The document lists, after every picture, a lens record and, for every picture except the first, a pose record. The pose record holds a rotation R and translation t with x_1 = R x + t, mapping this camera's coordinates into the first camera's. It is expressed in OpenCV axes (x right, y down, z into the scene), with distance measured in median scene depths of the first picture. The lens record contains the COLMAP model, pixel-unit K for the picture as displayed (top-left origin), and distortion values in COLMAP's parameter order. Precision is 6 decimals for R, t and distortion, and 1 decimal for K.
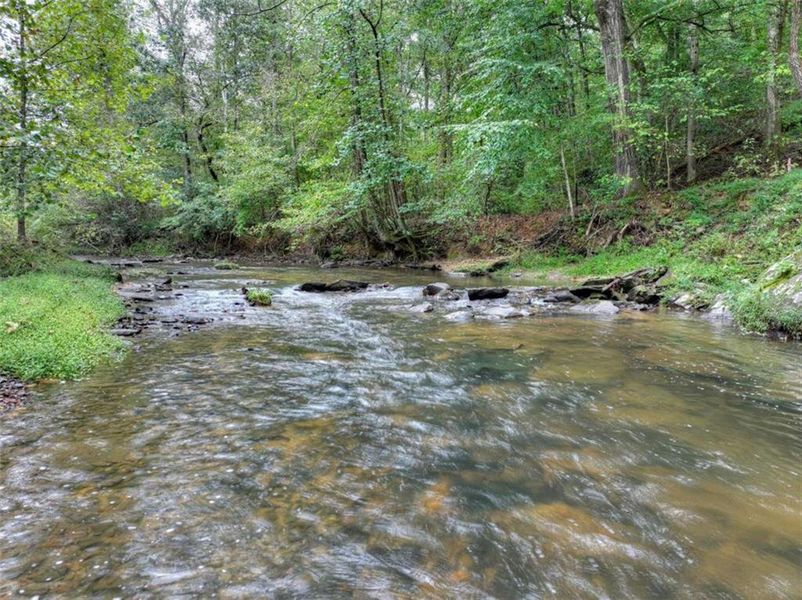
lens RADIAL K [[554.1, 0, 396.9], [0, 554.1, 293.8], [0, 0, 1]] dist [0.000856, 0.002578]
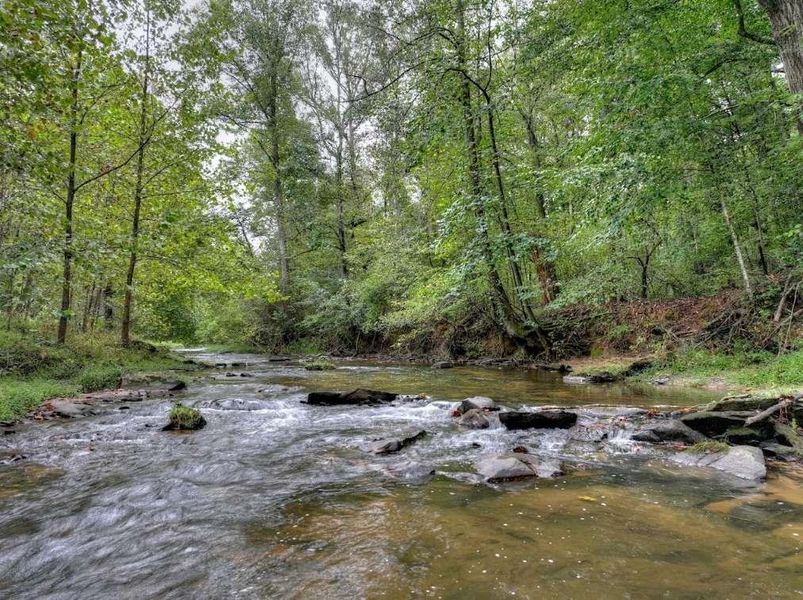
lens RADIAL K [[554.7, 0, 406.6], [0, 554.7, 302.4], [0, 0, 1]] dist [0.000856, 0.002578]
pose [[0.939753, -0.037464, -0.339796, 0.151317], [-0.016281, 0.987944, -0.153953, -0.018987], [0.341467, 0.150210, 0.927813, 0.238132]]
